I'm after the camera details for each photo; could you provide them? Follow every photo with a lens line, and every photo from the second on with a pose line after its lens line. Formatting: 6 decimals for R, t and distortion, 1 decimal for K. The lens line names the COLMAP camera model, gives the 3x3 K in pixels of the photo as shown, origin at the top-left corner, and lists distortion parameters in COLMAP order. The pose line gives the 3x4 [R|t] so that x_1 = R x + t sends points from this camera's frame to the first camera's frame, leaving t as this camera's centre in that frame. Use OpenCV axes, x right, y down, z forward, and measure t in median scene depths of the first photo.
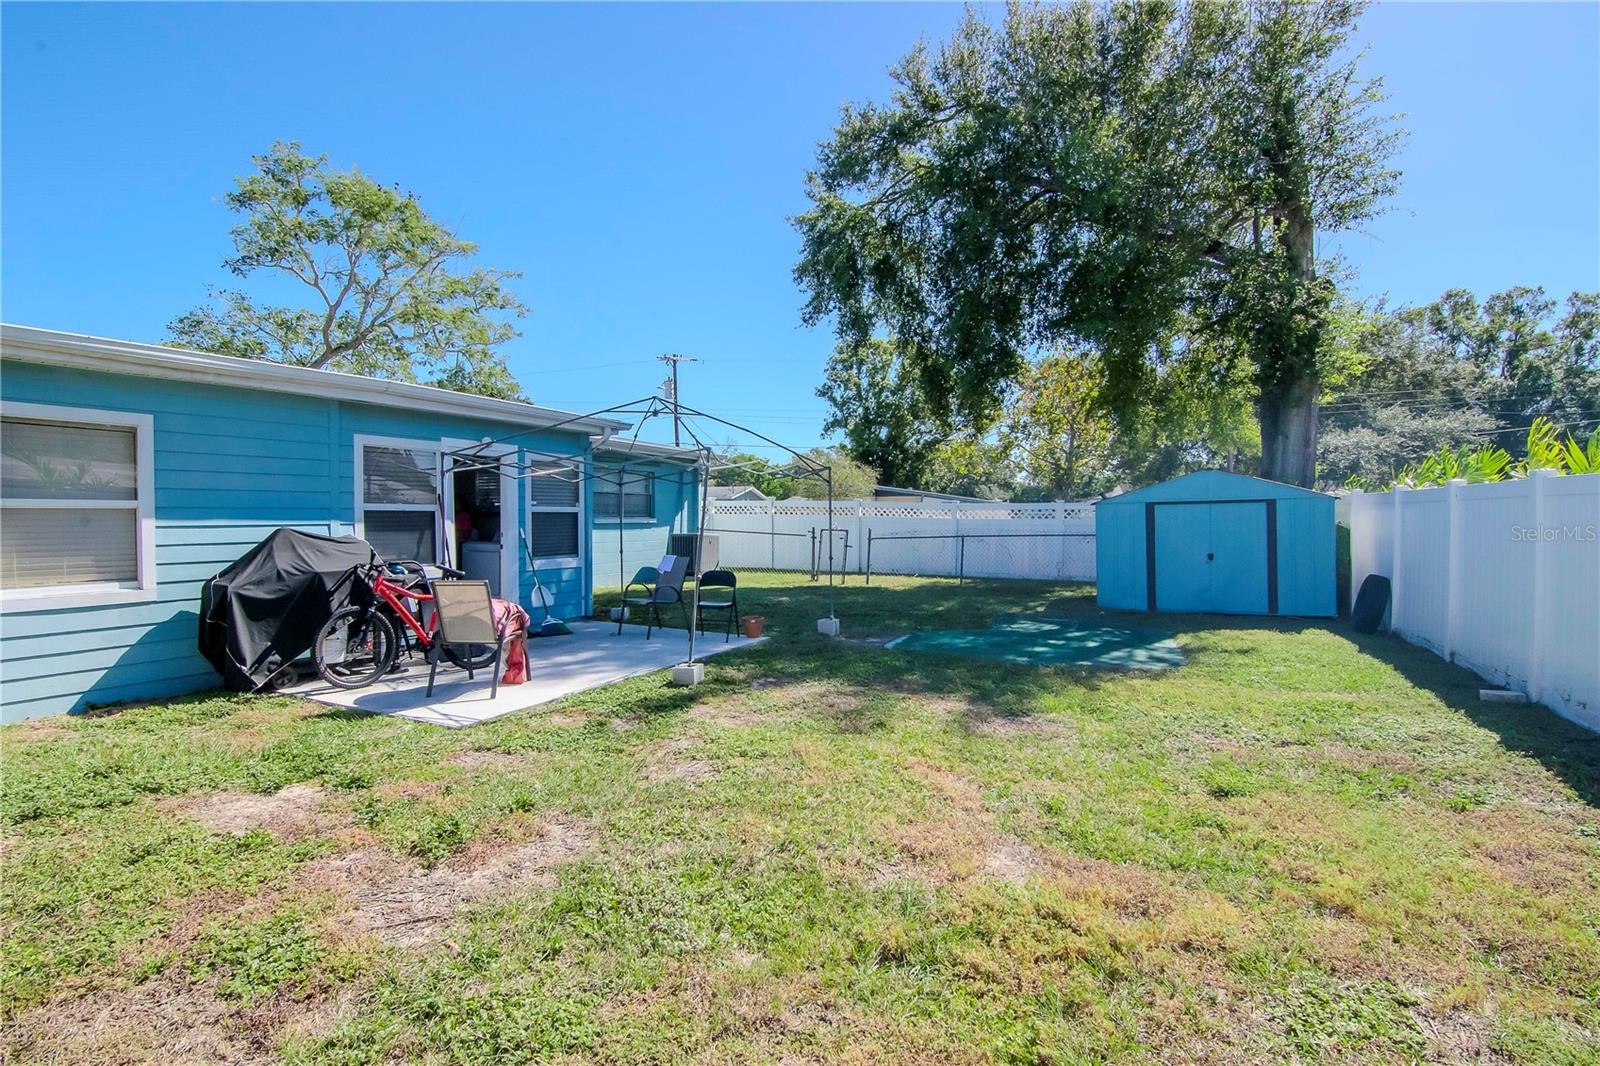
lens RADIAL K [[808.0, 0, 796.3], [0, 808.0, 509.9], [0, 0, 1]] dist [0.002170, -0.016064]
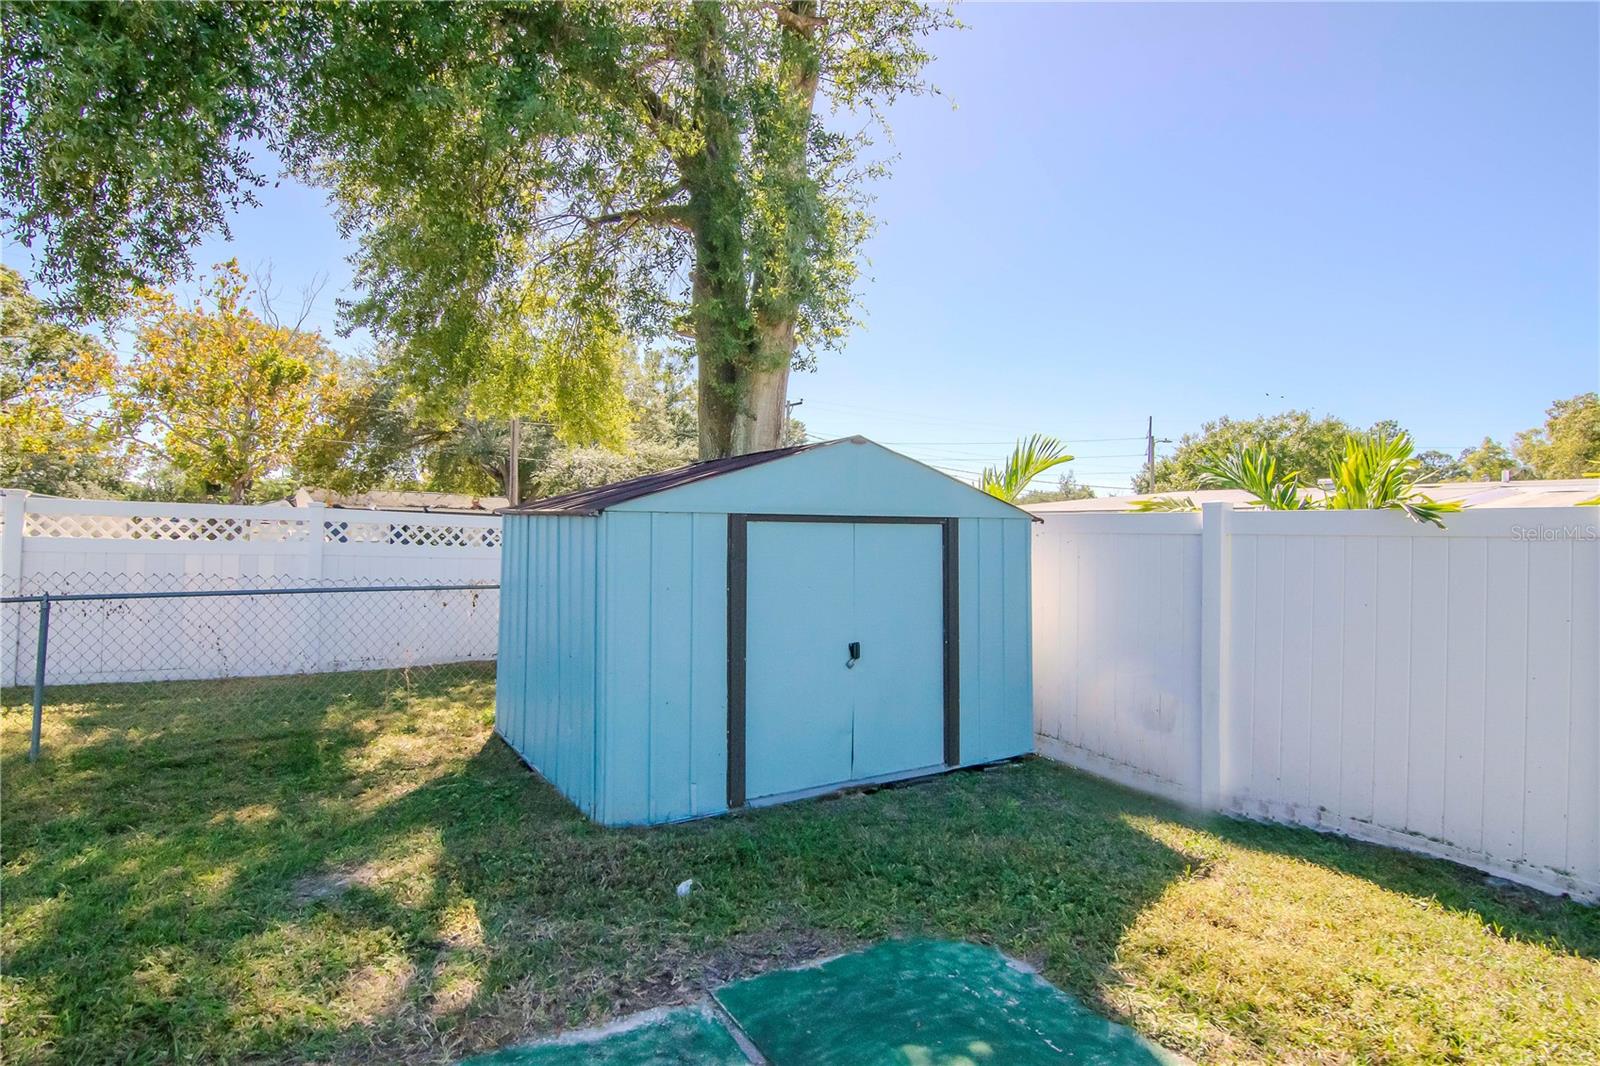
lens RADIAL K [[786.2, 0, 788.9], [0, 786.2, 534.7], [0, 0, 1]] dist [-0.001756, -0.011847]
pose [[0.559872, 0.019955, 0.828338, 0.047511], [-0.029397, 0.999559, -0.004211, 0.000375], [-0.828057, -0.021993, 0.560212, 0.239577]]
